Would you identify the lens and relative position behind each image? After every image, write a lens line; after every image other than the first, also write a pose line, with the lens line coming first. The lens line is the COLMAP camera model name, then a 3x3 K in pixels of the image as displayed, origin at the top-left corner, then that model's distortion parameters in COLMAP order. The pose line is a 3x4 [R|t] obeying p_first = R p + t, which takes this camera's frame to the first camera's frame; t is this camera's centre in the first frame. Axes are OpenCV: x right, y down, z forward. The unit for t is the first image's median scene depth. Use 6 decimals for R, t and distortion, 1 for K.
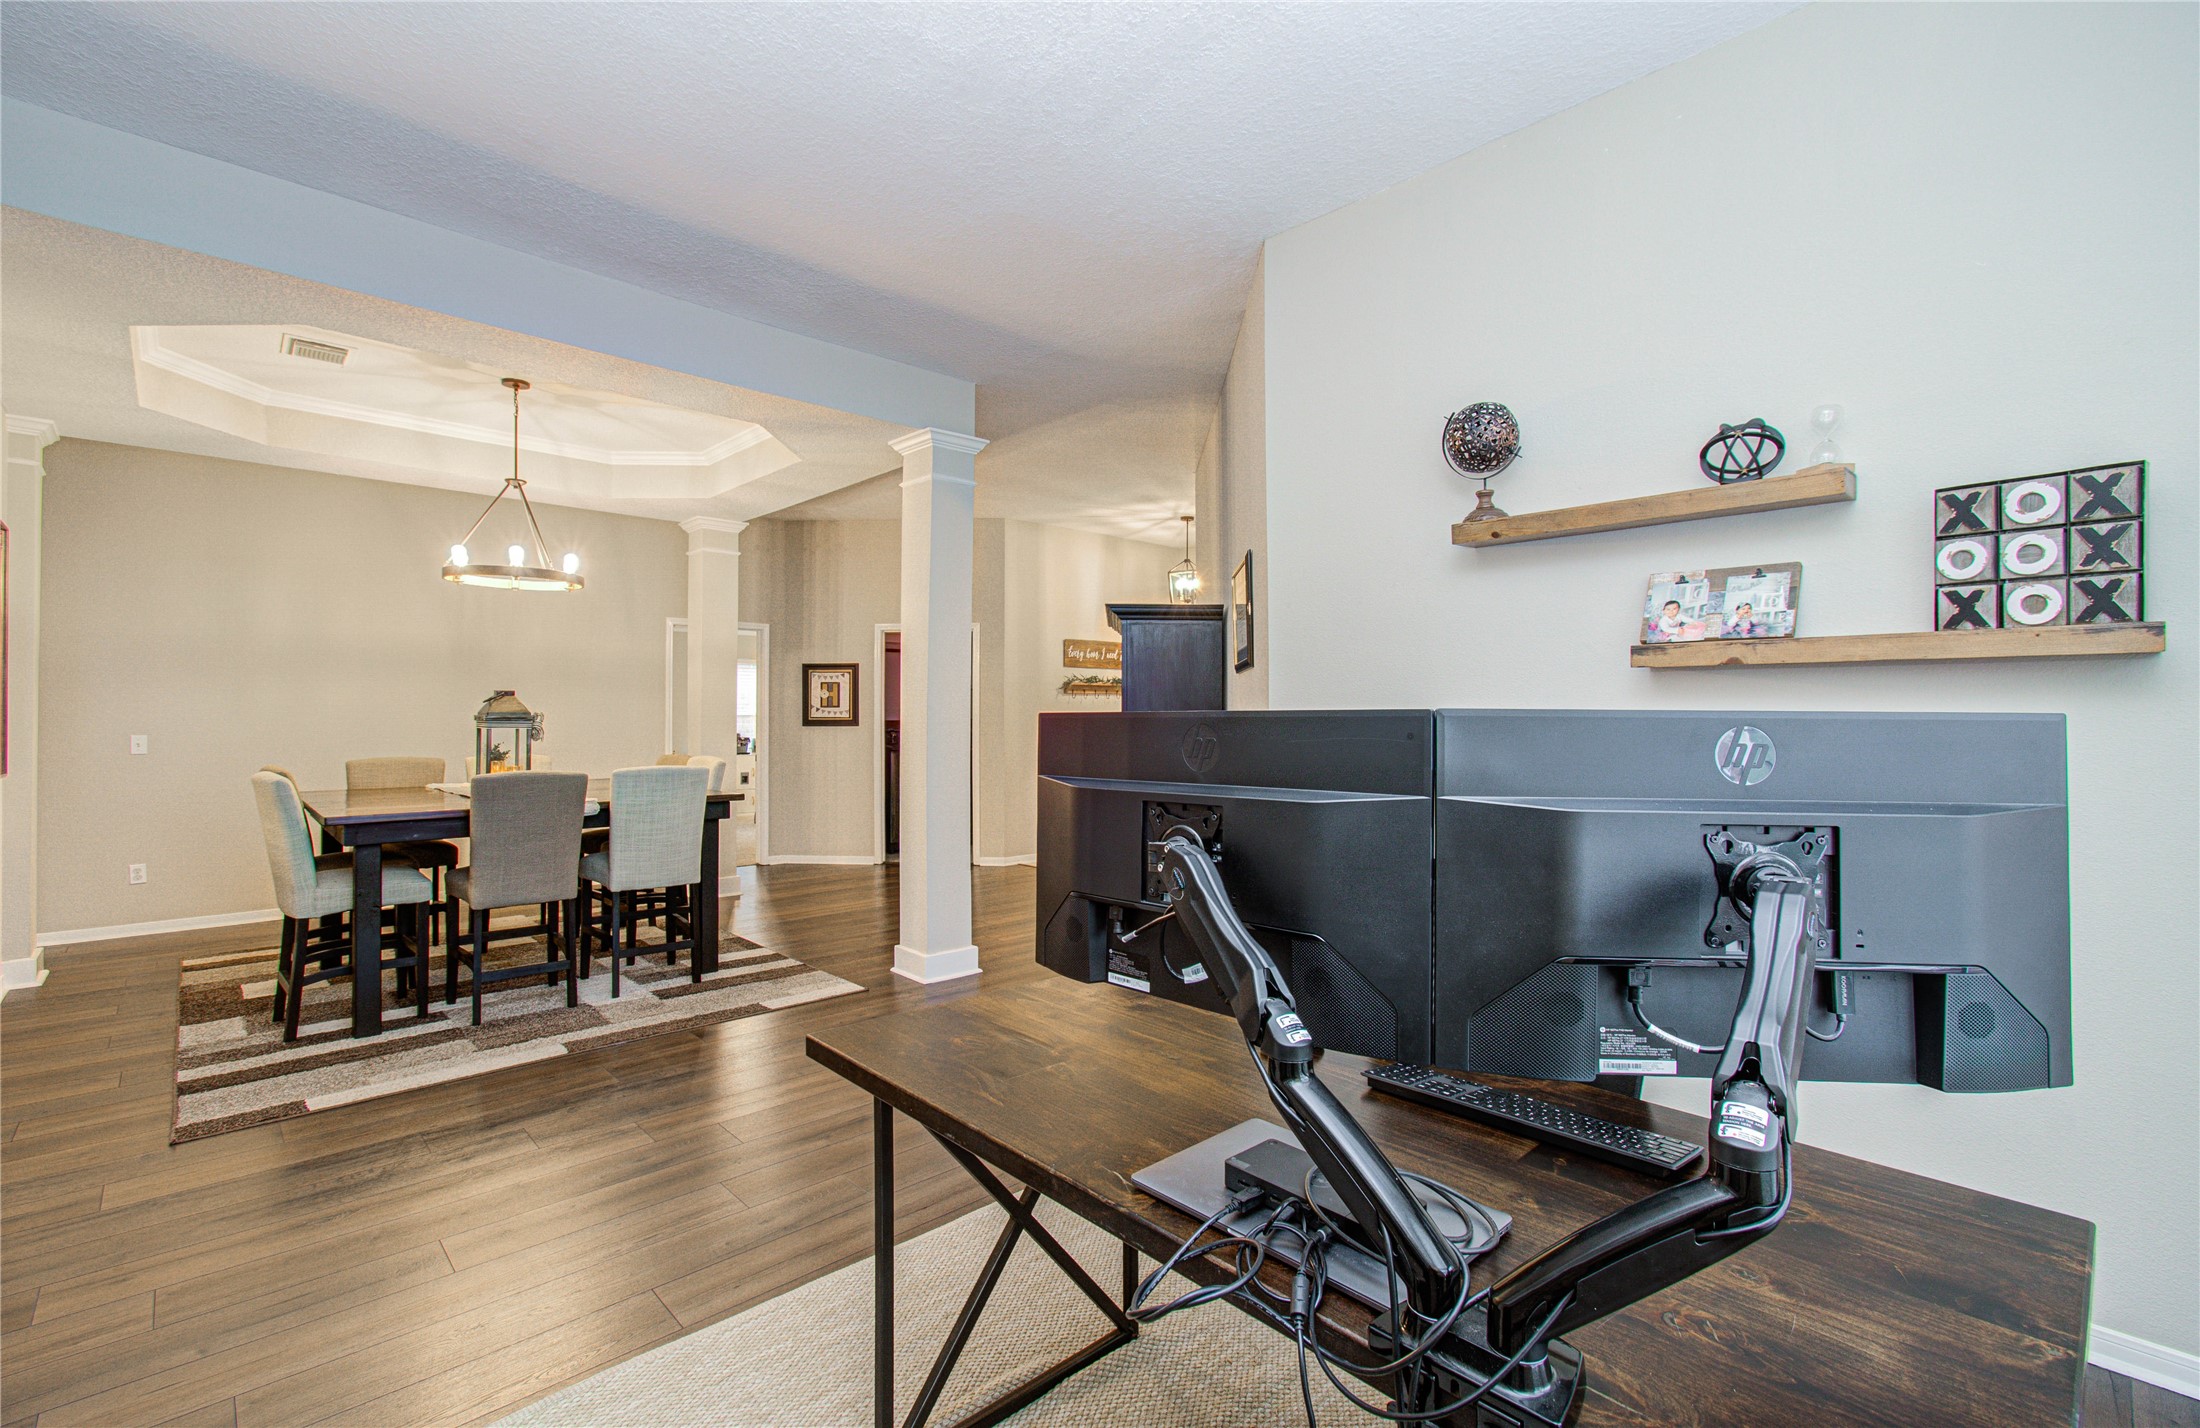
lens RADIAL K [[959.4, 0, 1092.7], [0, 959.4, 705.9], [0, 0, 1]] dist [0.004221, 0.000660]
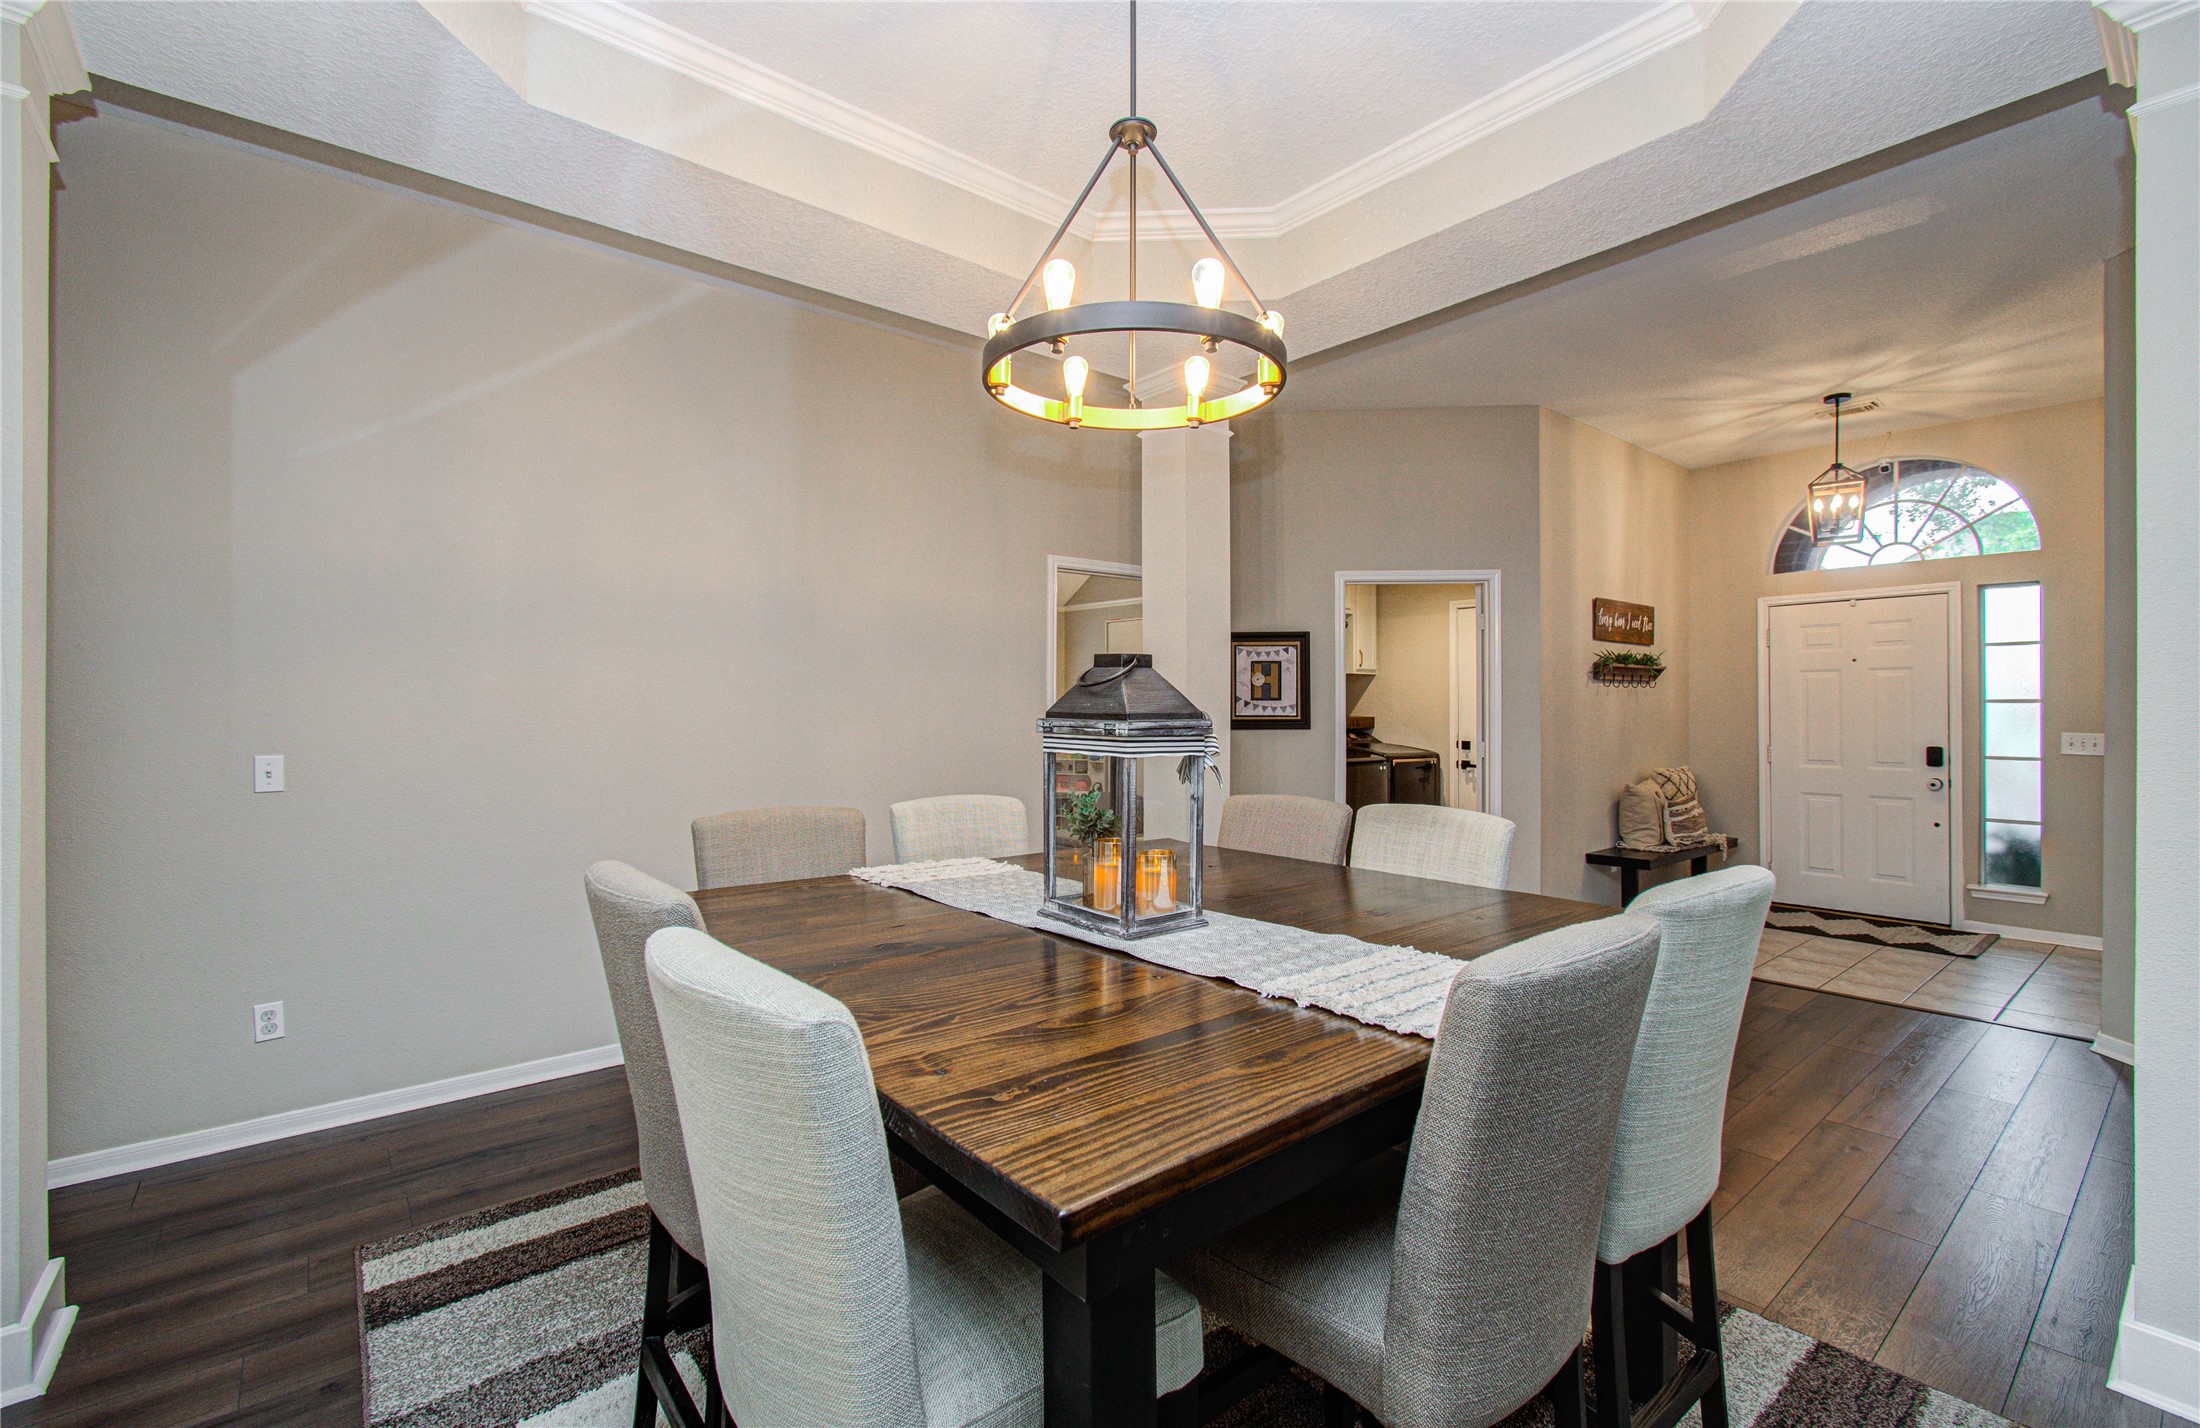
lens RADIAL K [[959.4, 0, 1092.7], [0, 959.4, 705.9], [0, 0, 1]] dist [0.004221, 0.000660]
pose [[0.997292, -0.003448, -0.073465, -0.604124], [0.003795, 0.999982, 0.004590, 0.004077], [0.073448, -0.004857, 0.997287, 0.611764]]
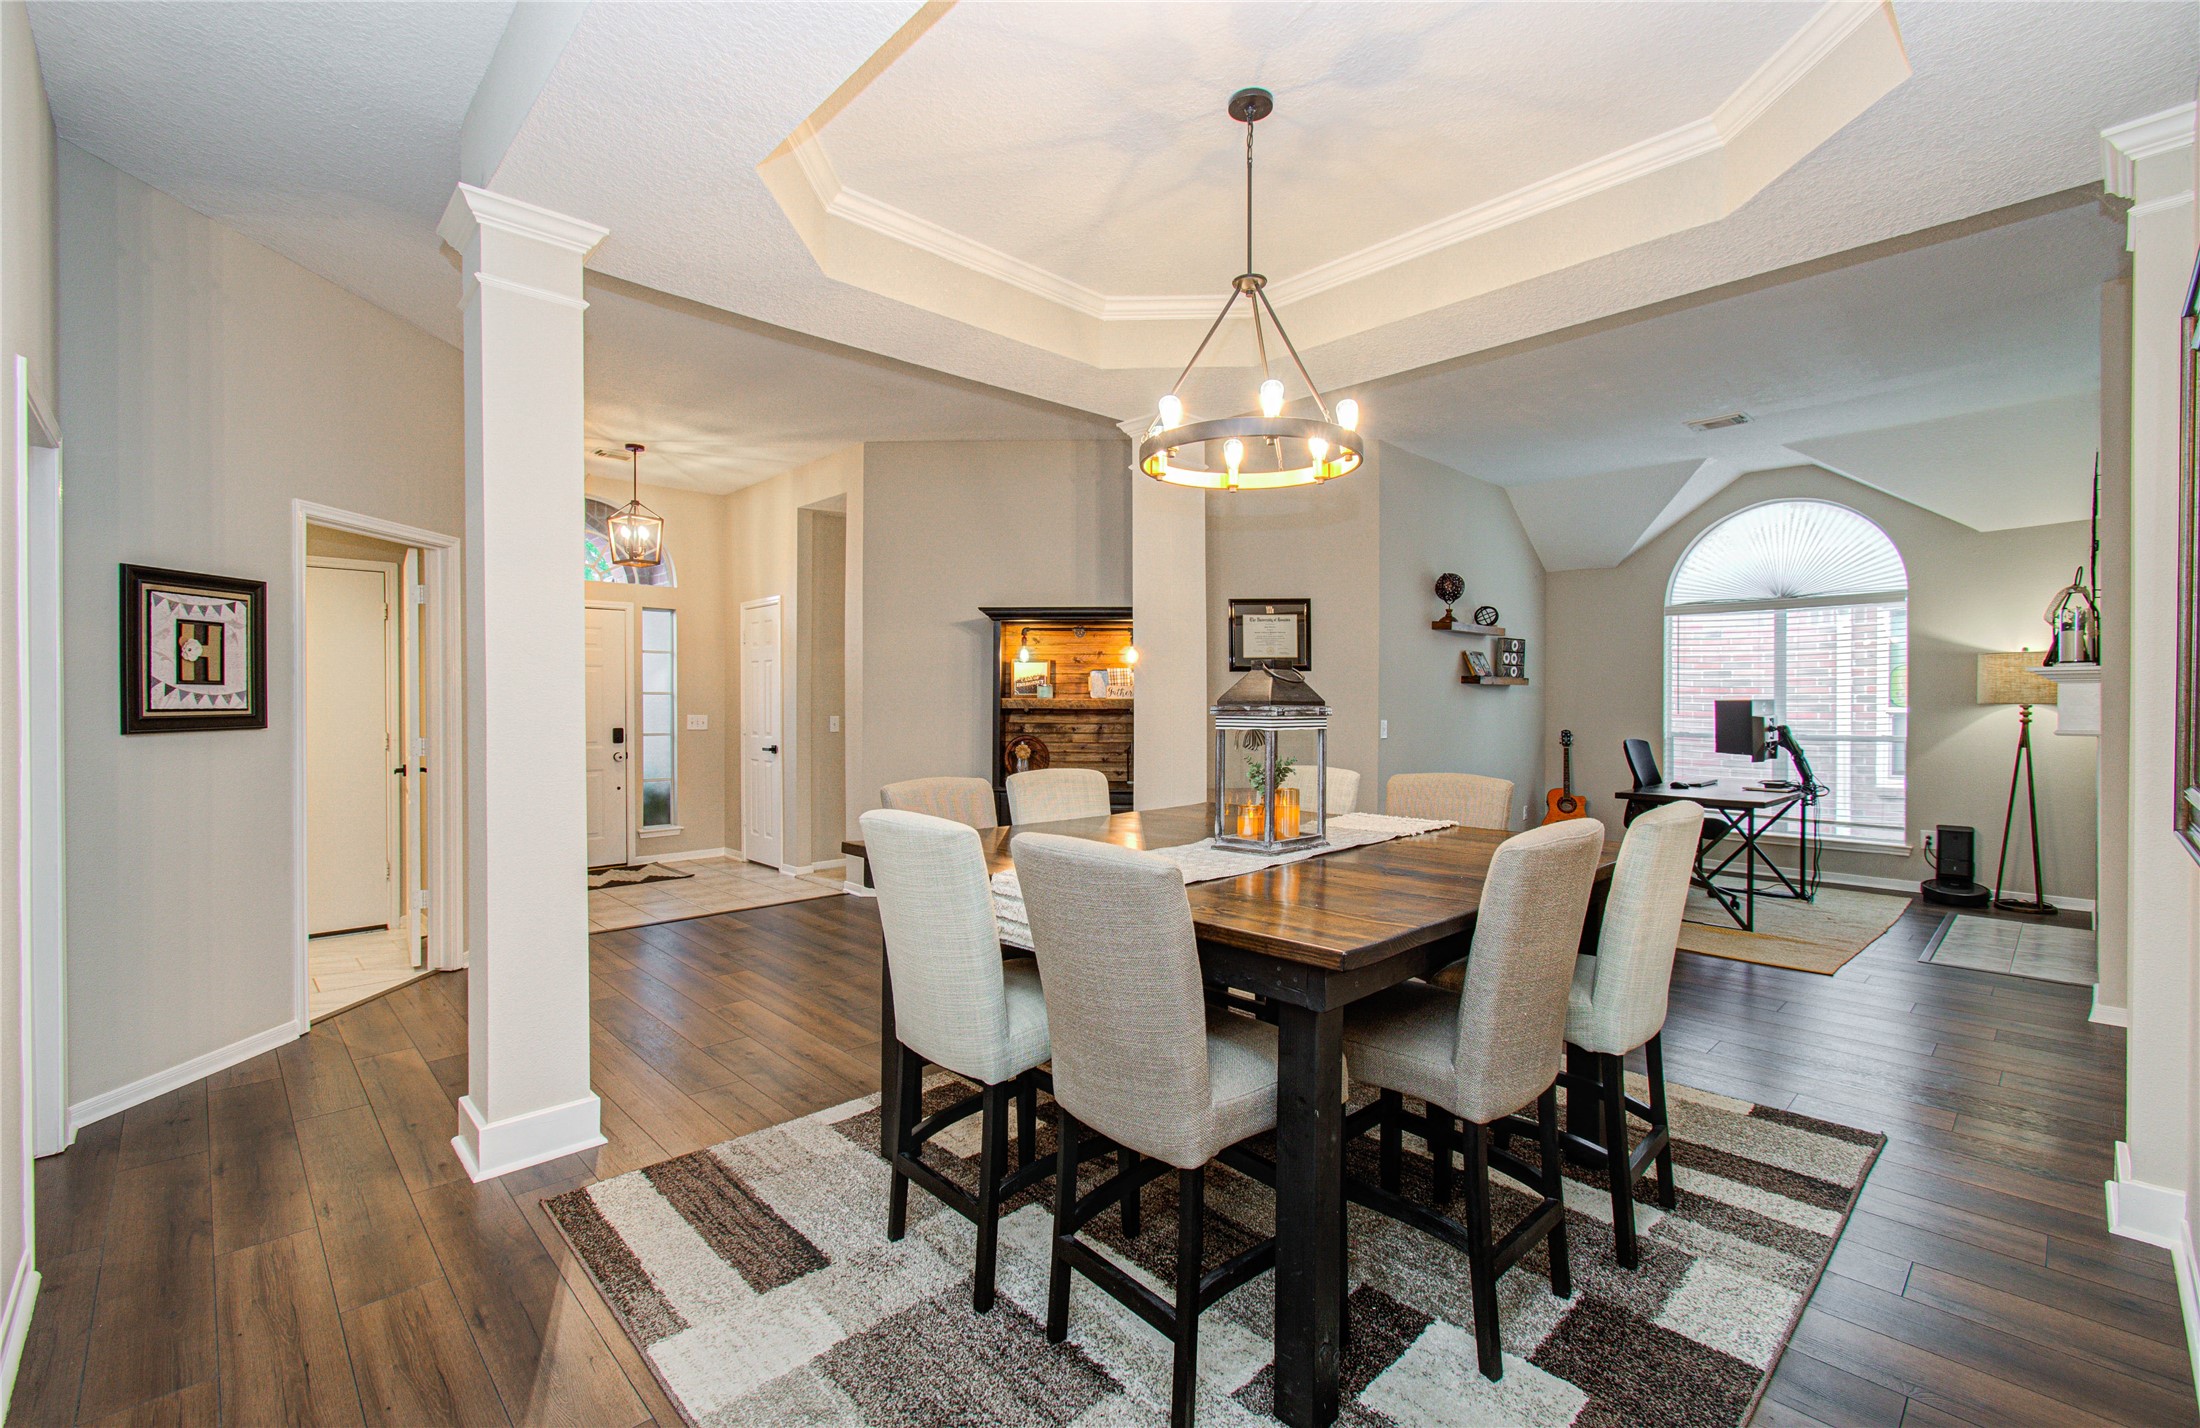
lens RADIAL K [[959.4, 0, 1092.7], [0, 959.4, 705.9], [0, 0, 1]] dist [0.004221, 0.000660]
pose [[0.003442, -0.010439, 0.999940, -1.184617], [-0.008132, 0.999912, 0.010467, 0.006557], [-0.999961, -0.008168, 0.003357, 1.108757]]
